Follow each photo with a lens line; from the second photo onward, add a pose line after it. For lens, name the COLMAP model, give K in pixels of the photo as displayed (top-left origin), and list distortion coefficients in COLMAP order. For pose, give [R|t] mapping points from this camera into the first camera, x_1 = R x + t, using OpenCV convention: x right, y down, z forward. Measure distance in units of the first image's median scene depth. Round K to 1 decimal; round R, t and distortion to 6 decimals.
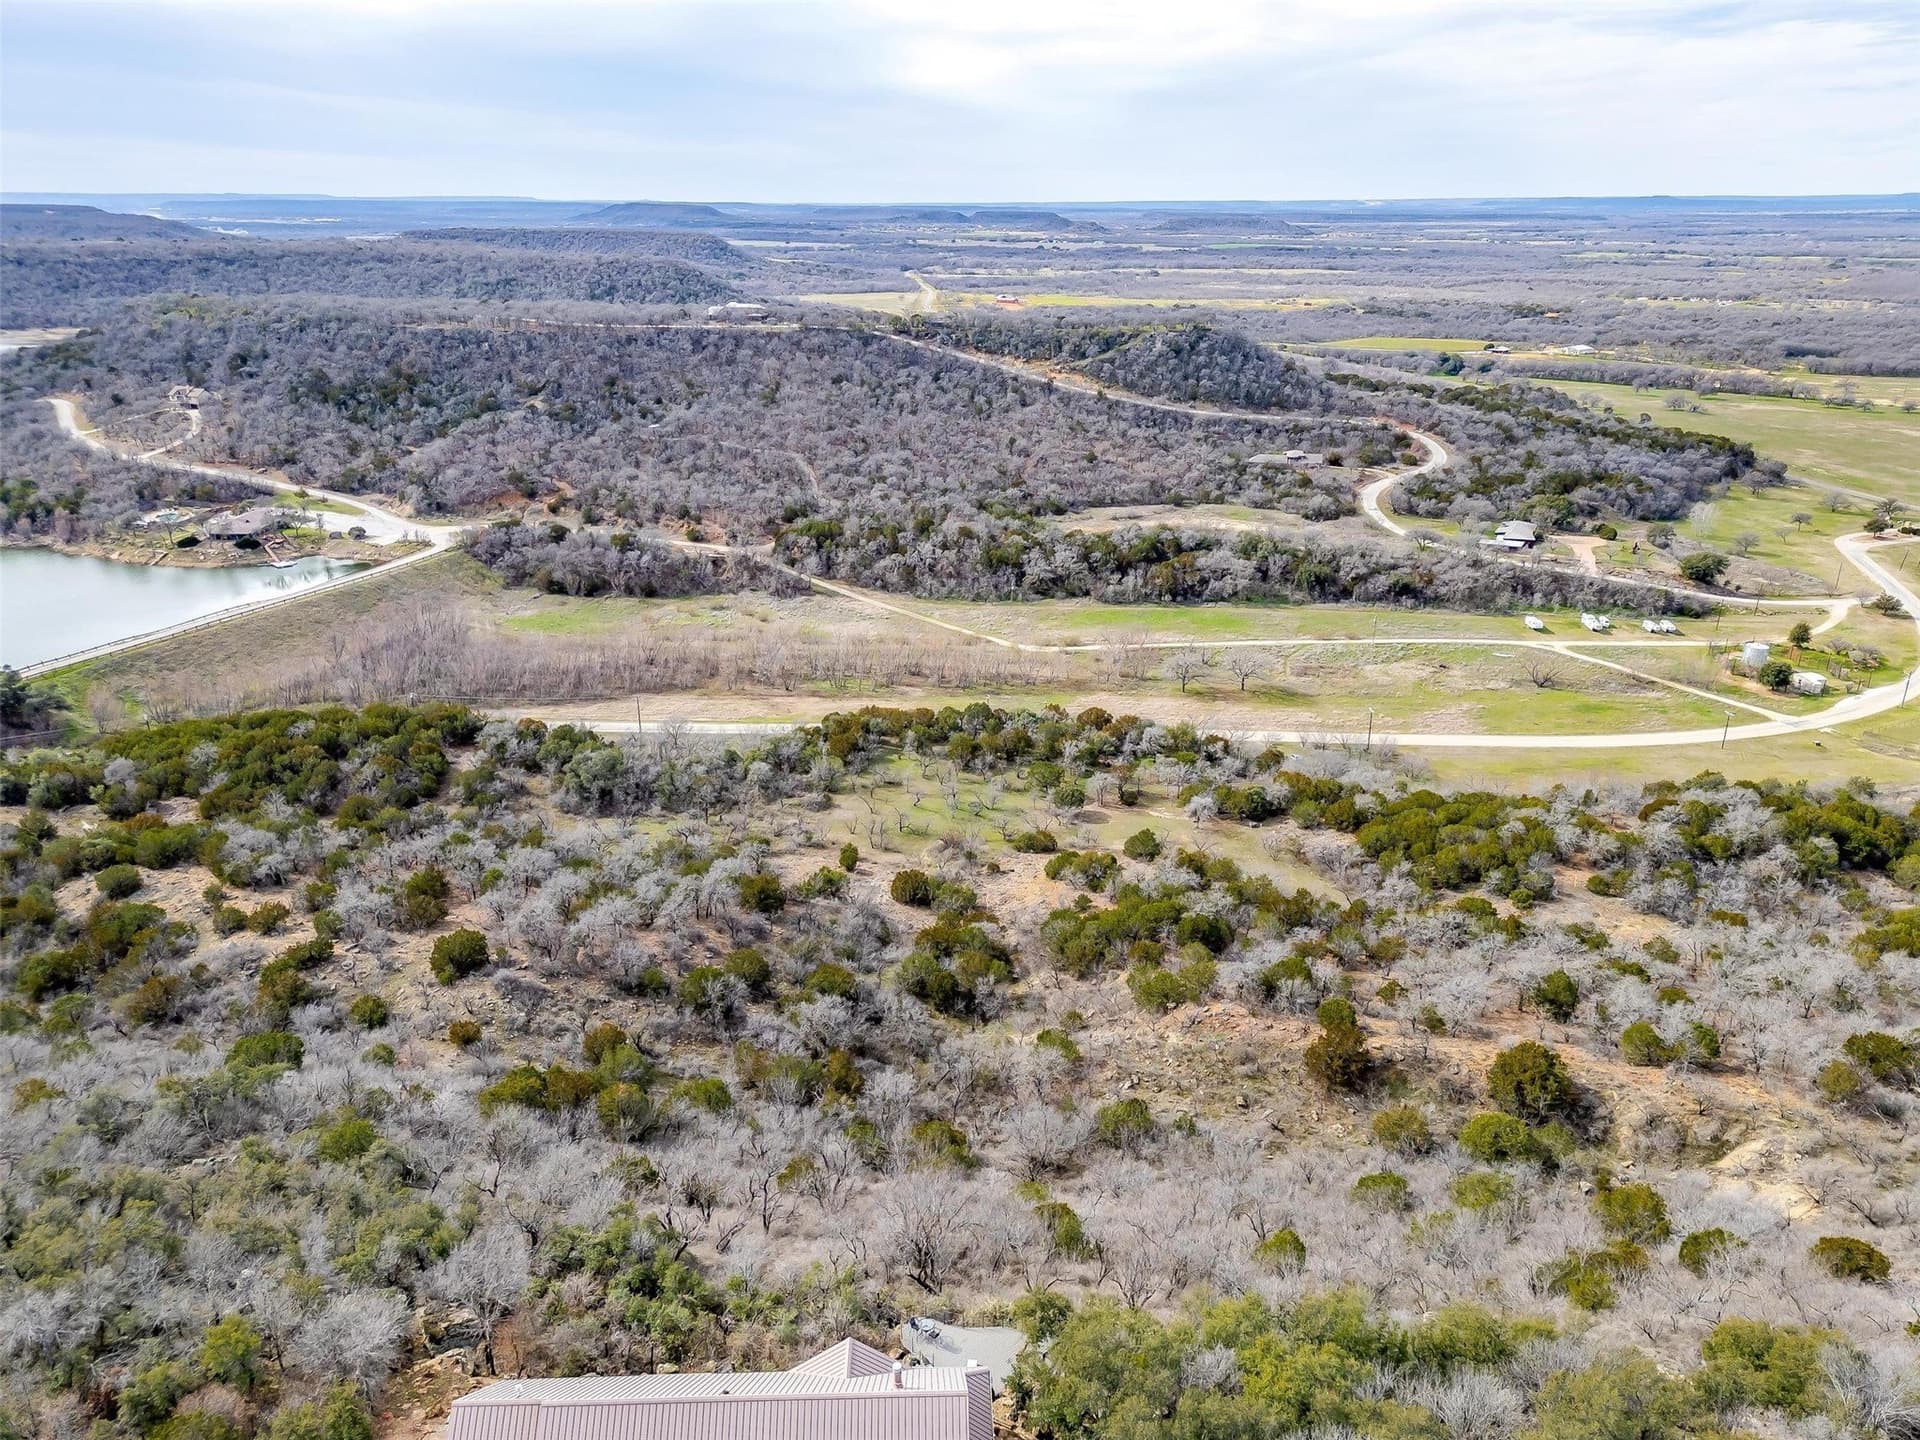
lens RADIAL K [[1369.4, 0, 970.4], [0, 1369.4, 724.3], [0, 0, 1]] dist [0.069672, -0.063337]
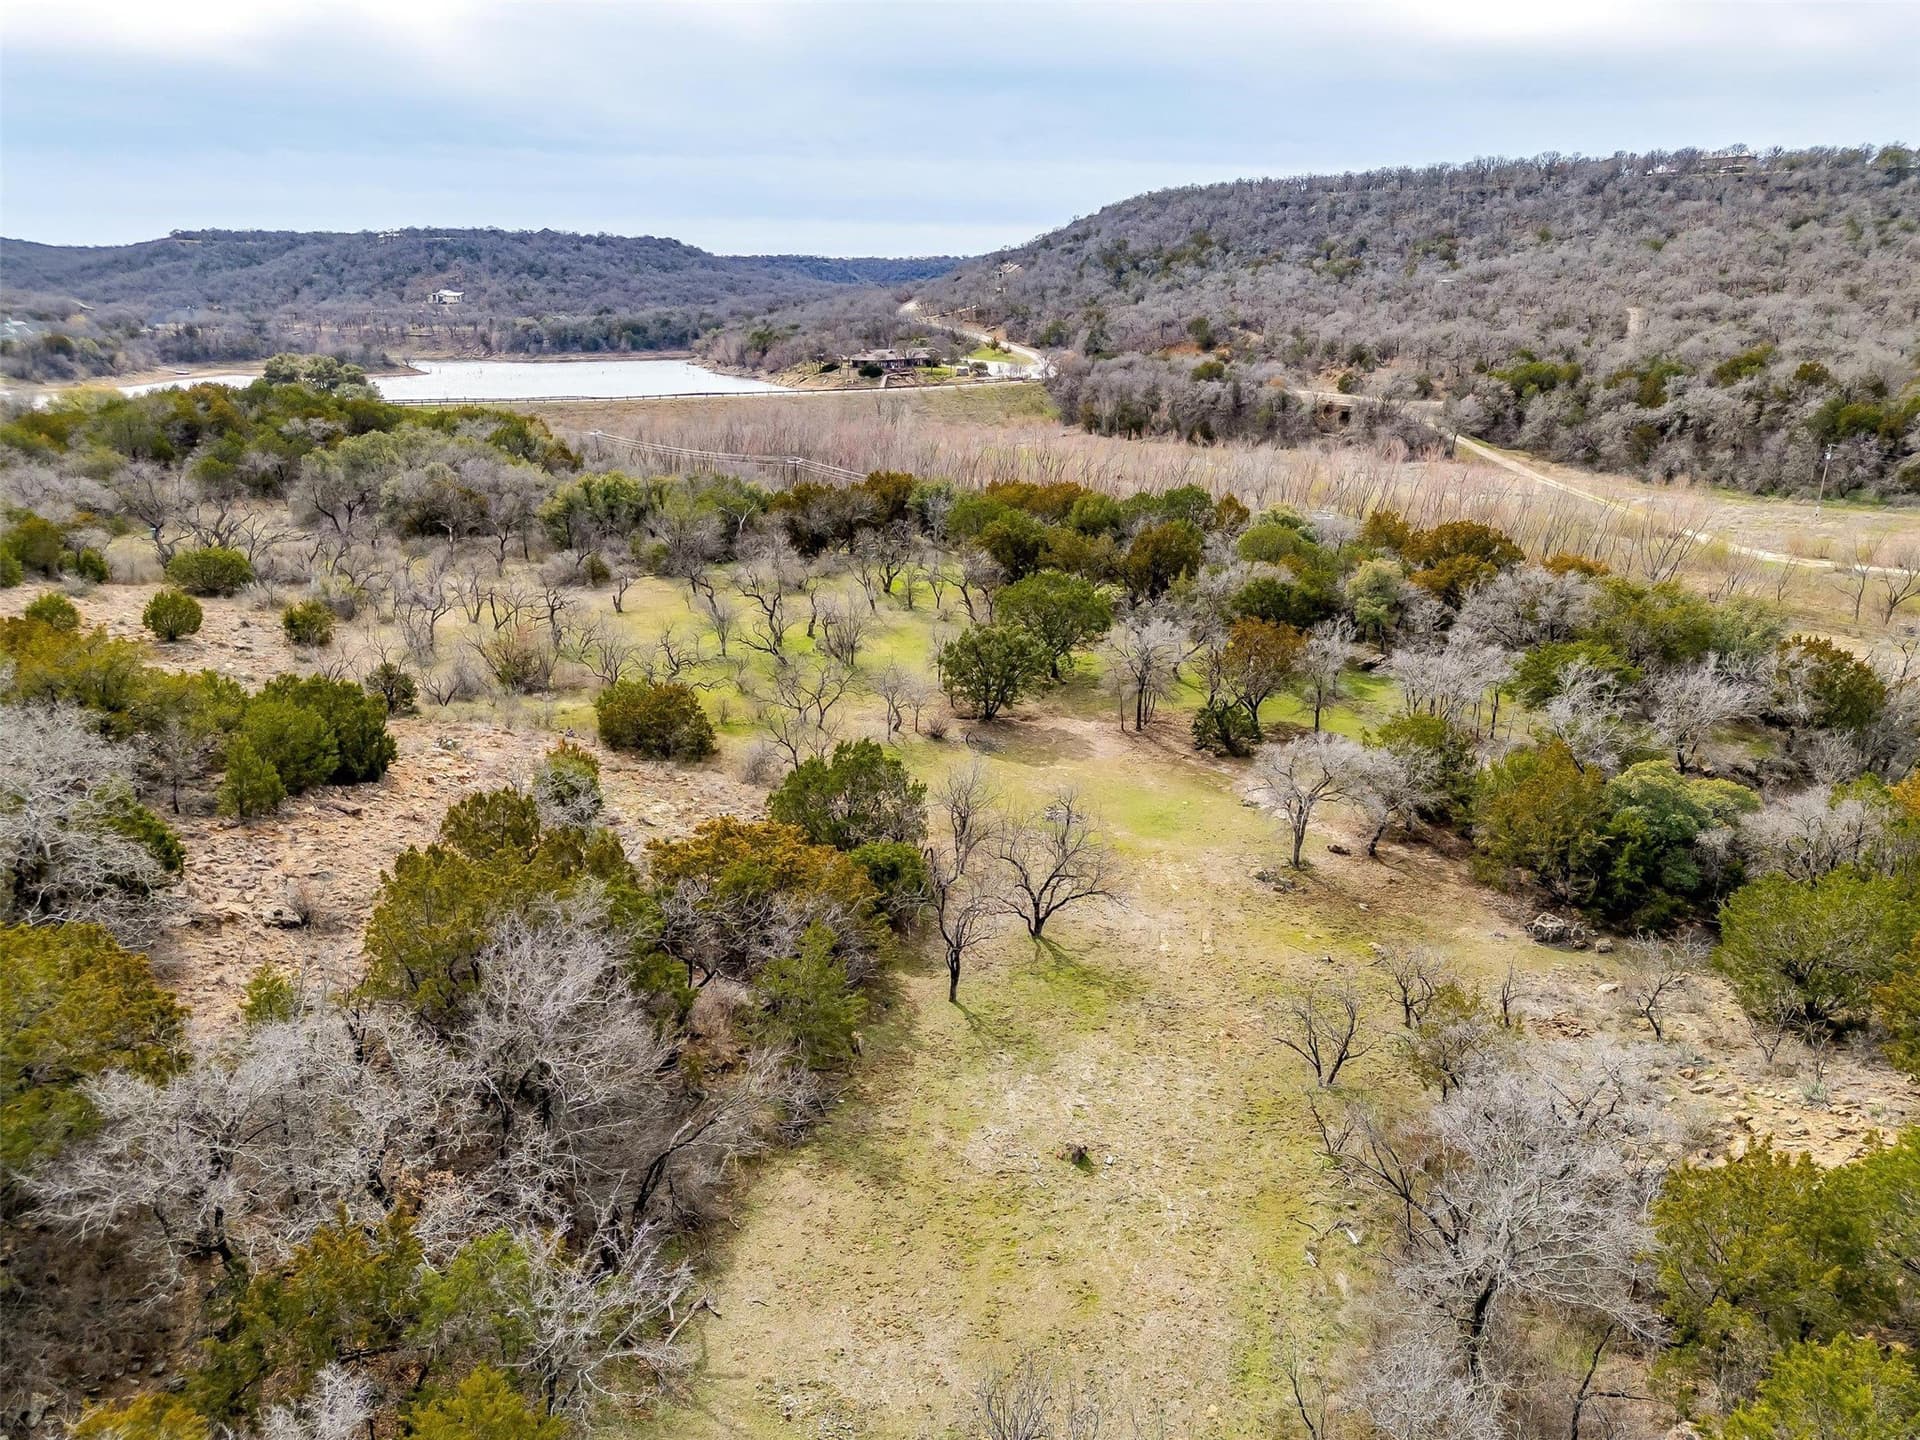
lens RADIAL K [[1369.4, 0, 962.9], [0, 1369.4, 720.8], [0, 0, 1]] dist [0.069672, -0.063337]
pose [[0.686845, 0.198972, -0.699037, 0.164000], [-0.238121, 0.970317, 0.042221, 0.032283], [0.686689, 0.137456, 0.713838, 0.455906]]
